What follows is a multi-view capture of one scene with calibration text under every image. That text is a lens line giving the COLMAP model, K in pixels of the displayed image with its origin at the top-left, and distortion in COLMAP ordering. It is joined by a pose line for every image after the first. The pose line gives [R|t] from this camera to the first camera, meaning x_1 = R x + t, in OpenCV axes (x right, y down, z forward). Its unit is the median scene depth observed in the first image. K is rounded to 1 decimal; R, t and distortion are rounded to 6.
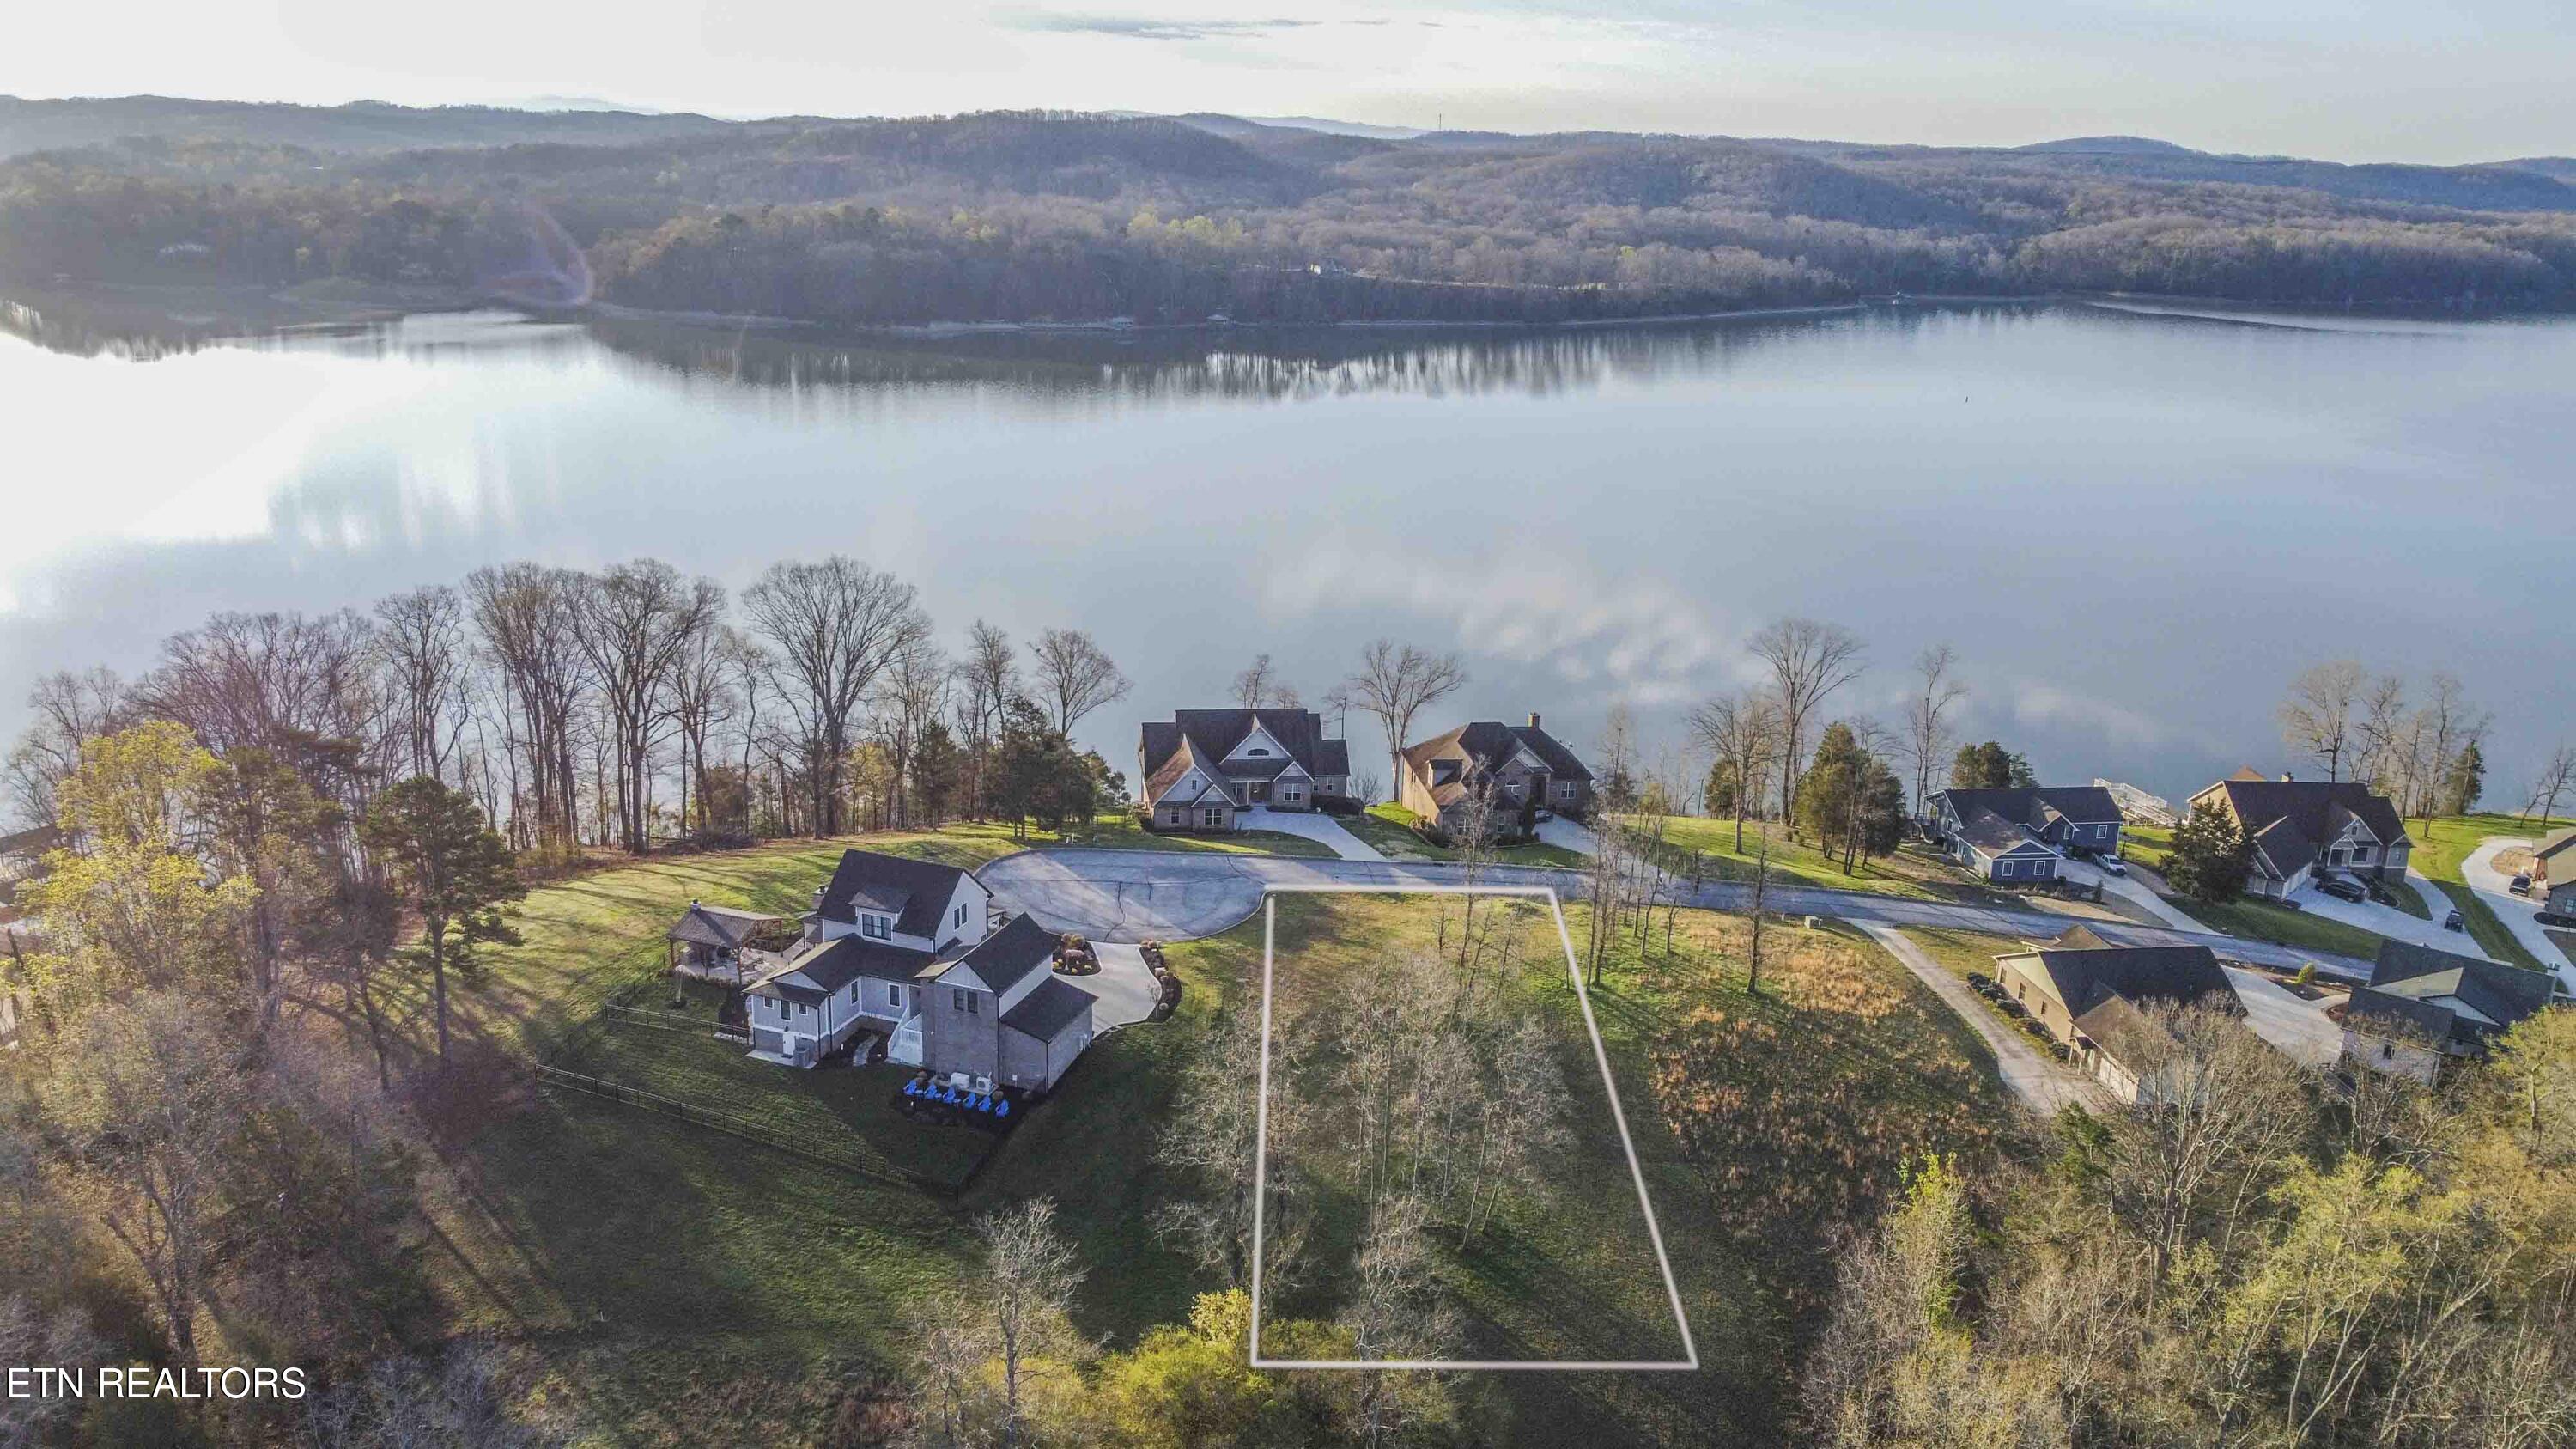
lens RADIAL K [[1948.8, 0, 1269.4], [0, 1948.8, 724.5], [0, 0, 1]] dist [0.006312, -0.008742]
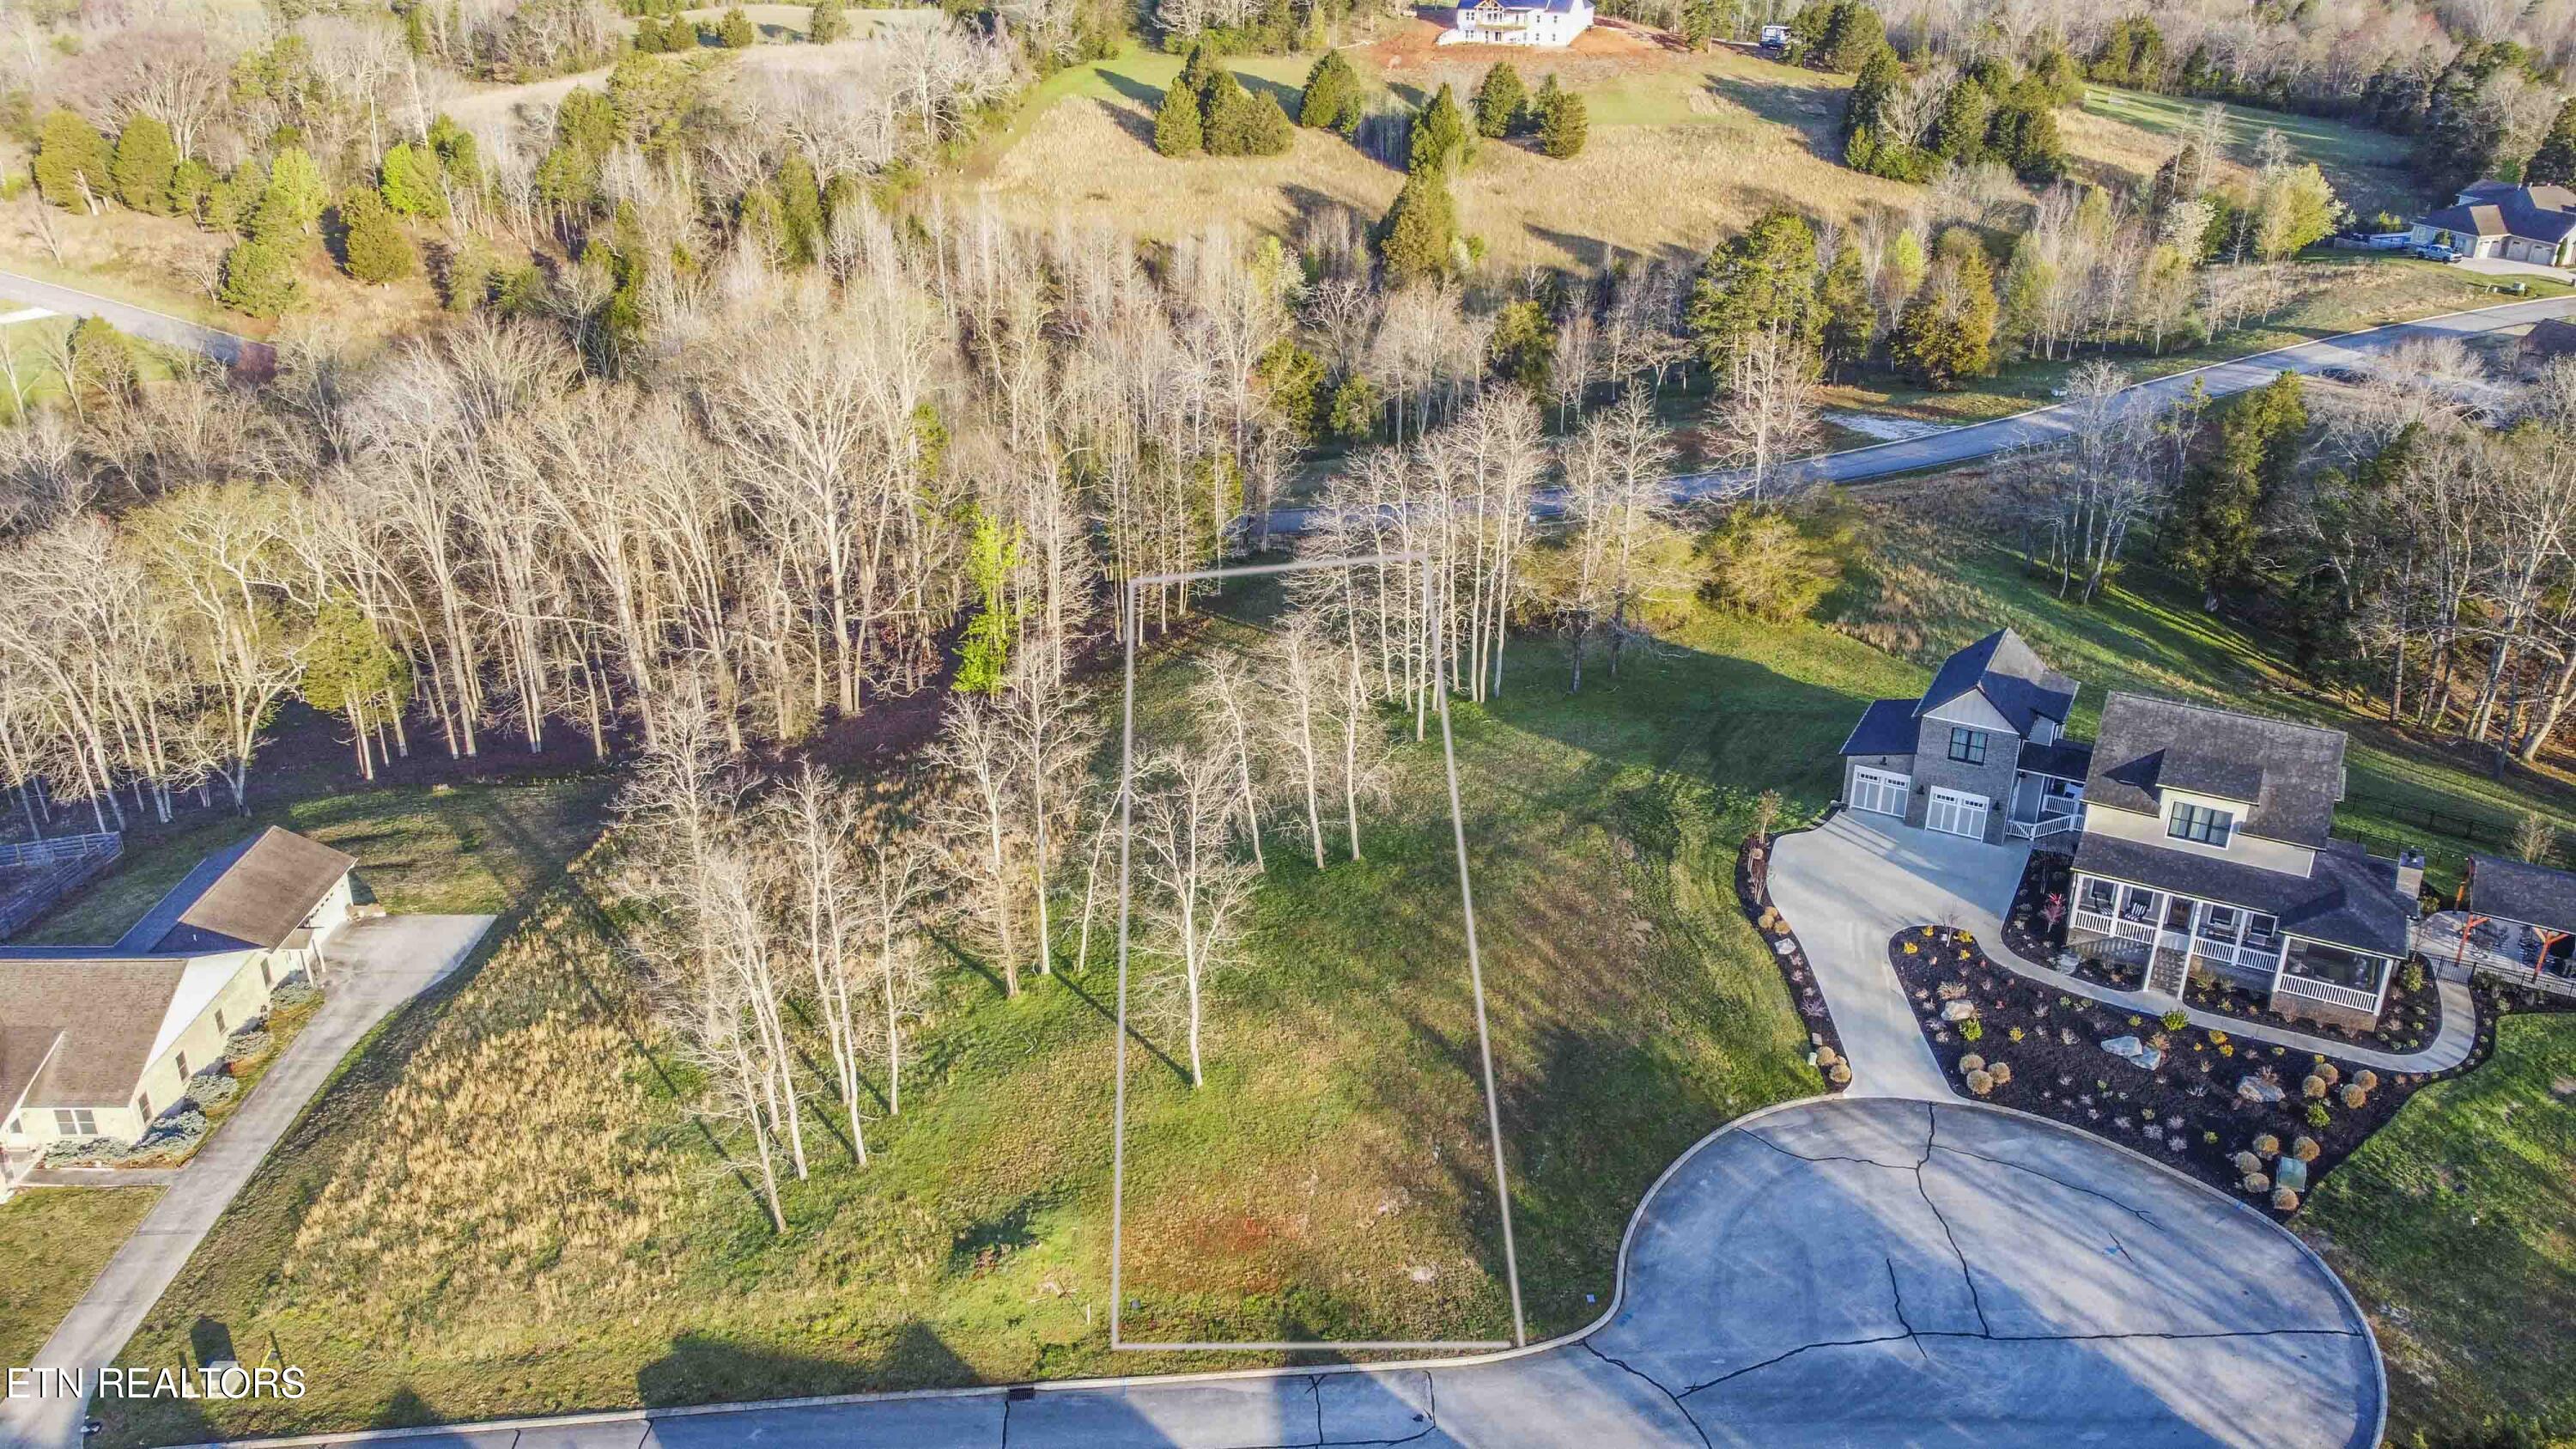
lens RADIAL K [[1948.8, 0, 1269.7], [0, 1948.8, 728.6], [0, 0, 1]] dist [0.006312, -0.008742]
pose [[-0.990464, -0.083251, 0.109771, 0.040566], [0.009004, 0.755953, 0.654564, -0.324337], [-0.137475, 0.649311, -0.747995, 1.482089]]
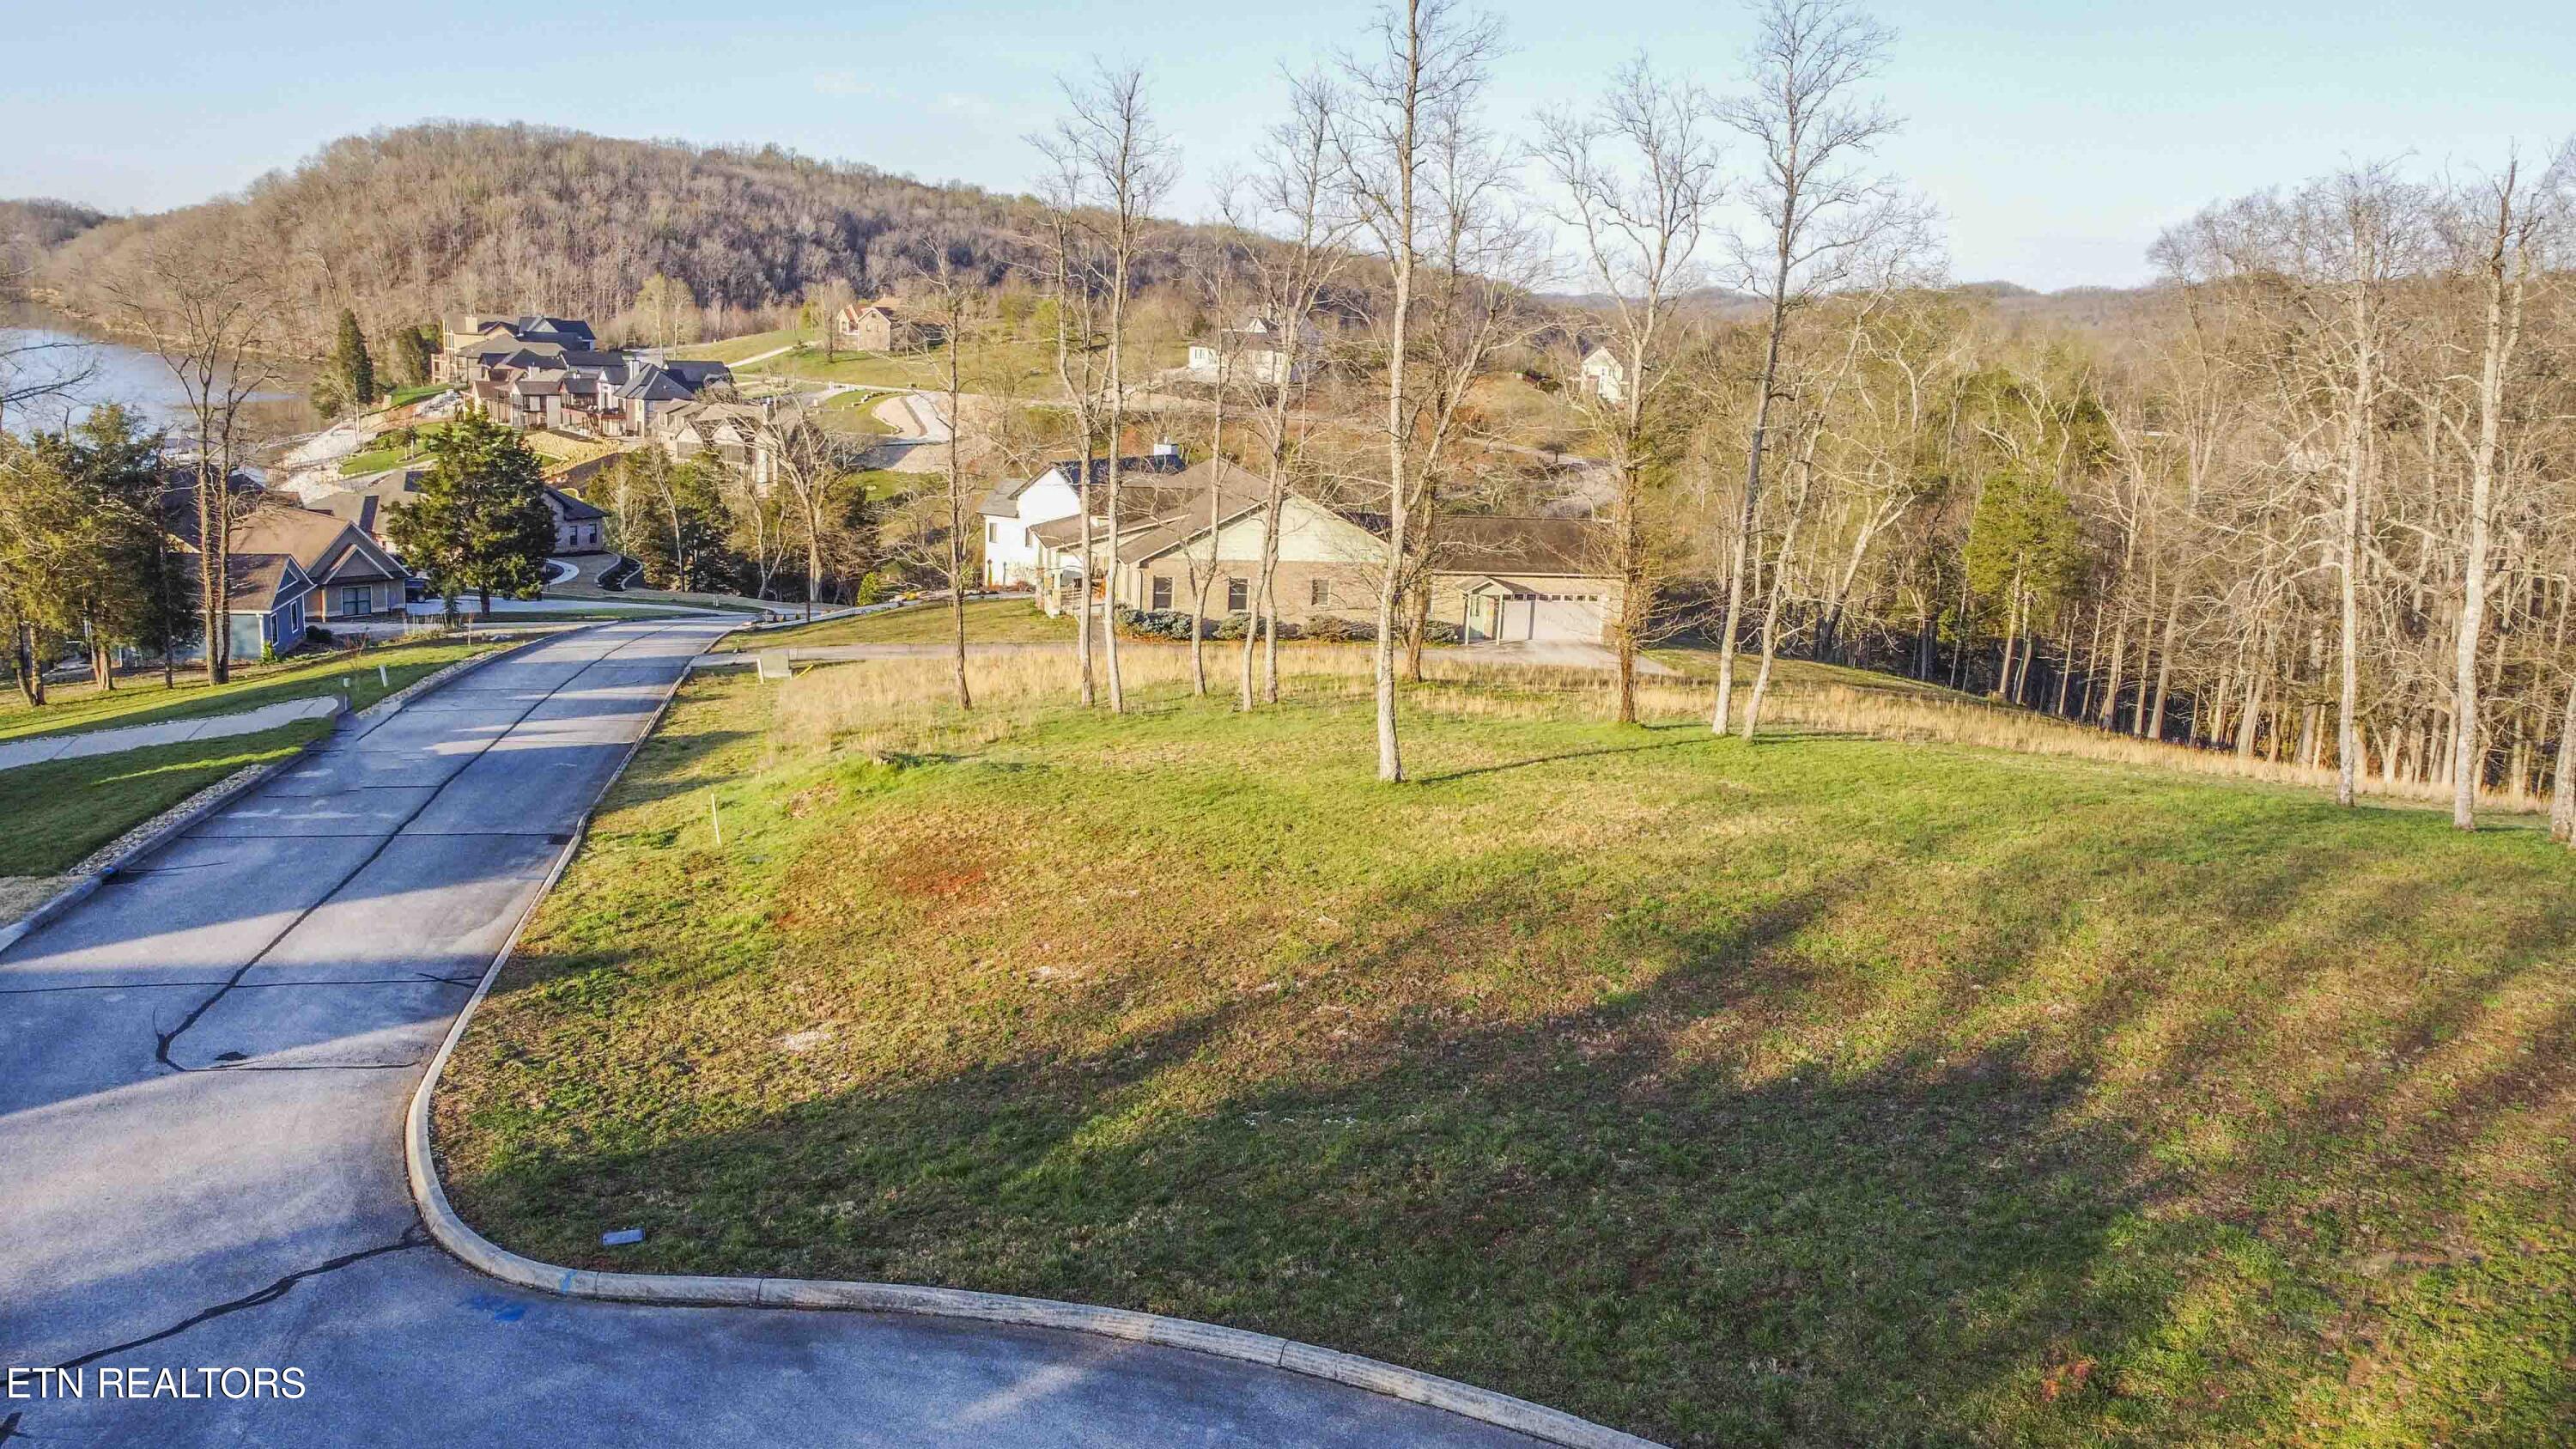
lens RADIAL K [[1948.8, 0, 1274.2], [0, 1948.8, 710.8], [0, 0, 1]] dist [0.006312, -0.008742]
pose [[-0.080476, -0.238126, 0.967894, -0.123354], [0.235122, 0.939106, 0.250593, 0.047891], [-0.968628, 0.247740, -0.019587, 1.147172]]
